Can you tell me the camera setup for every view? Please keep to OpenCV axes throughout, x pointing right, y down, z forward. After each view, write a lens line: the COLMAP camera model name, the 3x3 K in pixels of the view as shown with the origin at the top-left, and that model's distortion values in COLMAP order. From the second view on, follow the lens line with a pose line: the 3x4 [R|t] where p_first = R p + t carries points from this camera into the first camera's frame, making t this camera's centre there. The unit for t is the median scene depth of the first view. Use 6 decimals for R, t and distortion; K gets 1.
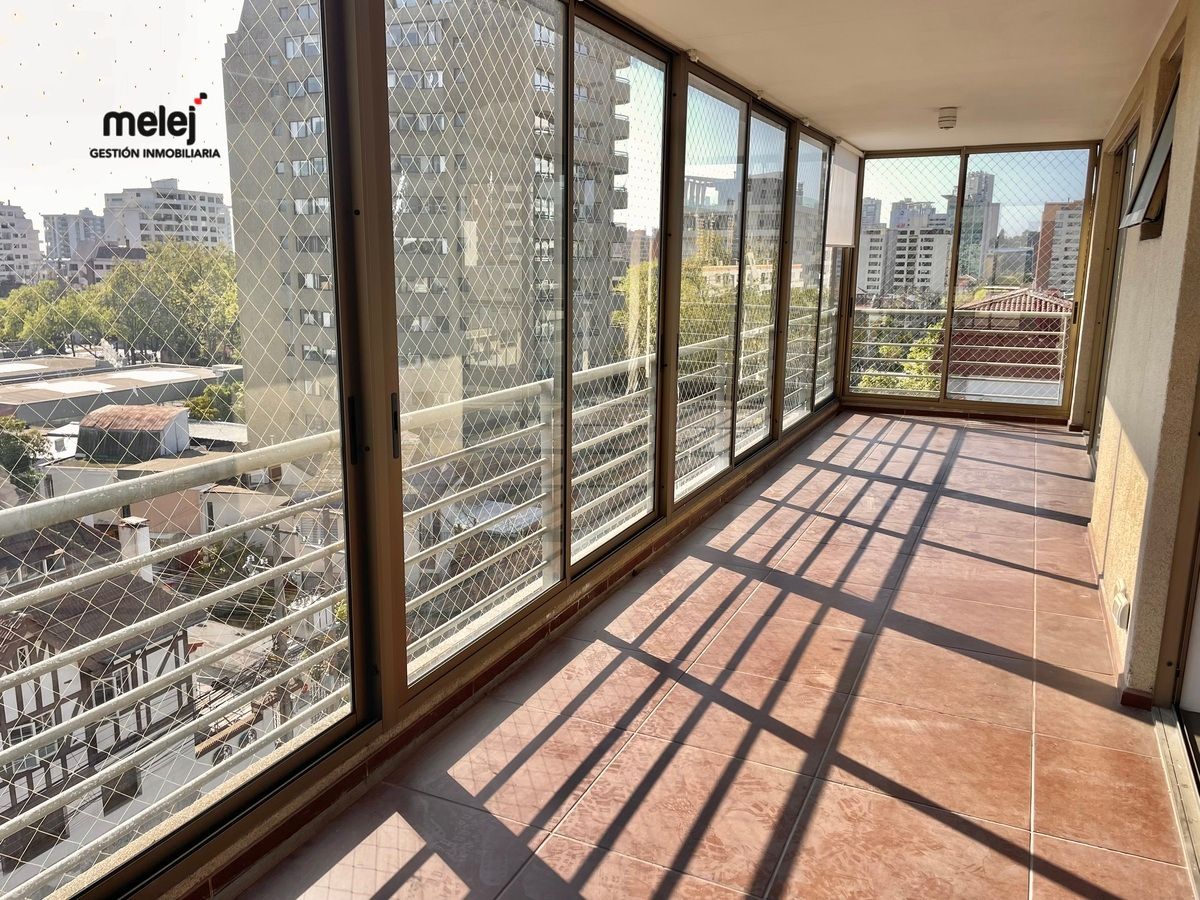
lens RADIAL K [[908.4, 0, 605.1], [0, 908.4, 444.7], [0, 0, 1]] dist [0.037124, -0.001565]
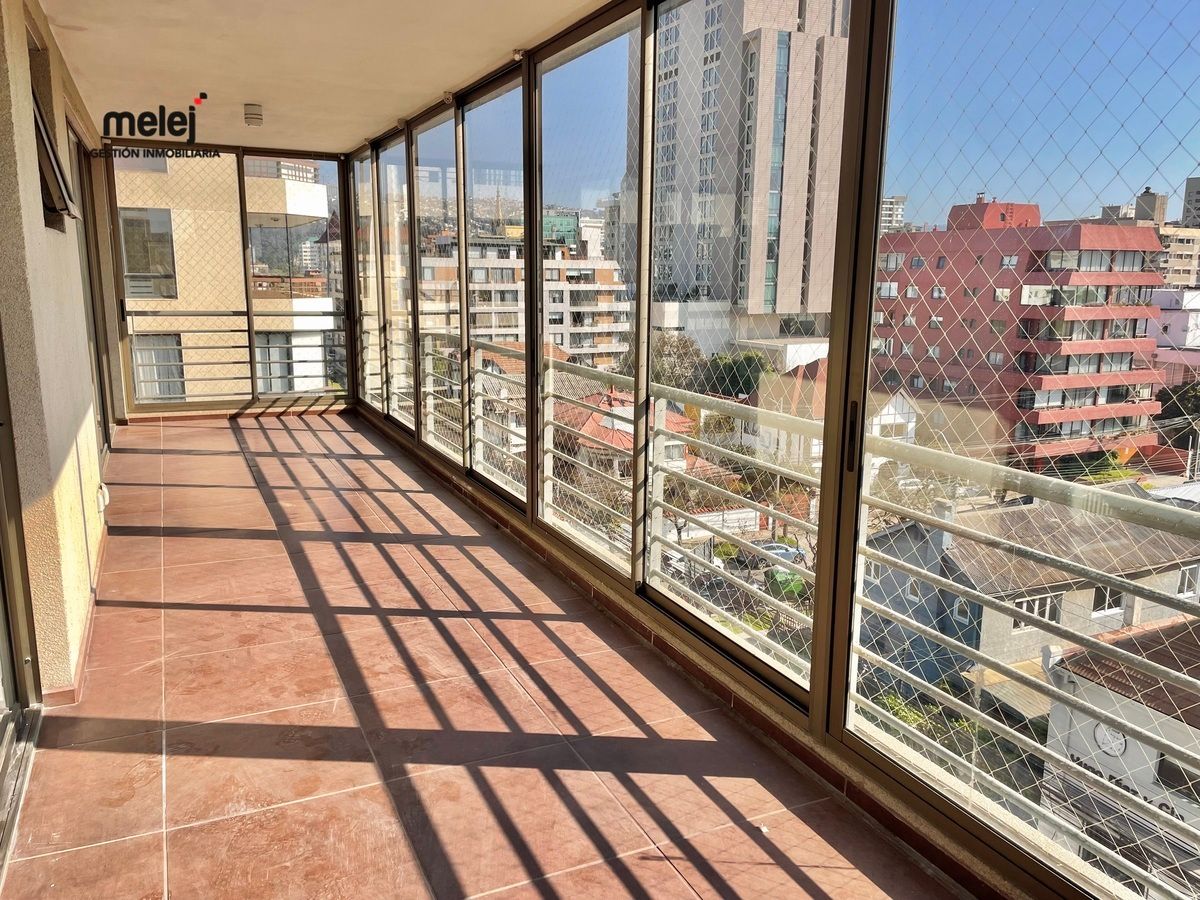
lens RADIAL K [[908.4, 0, 604.3], [0, 908.4, 455.1], [0, 0, 1]] dist [0.037124, -0.001565]
pose [[-0.643864, 0.151614, -0.749968, 0.772227], [-0.152105, 0.935246, 0.319656, -0.332628], [0.749868, 0.319889, -0.579110, 1.626199]]
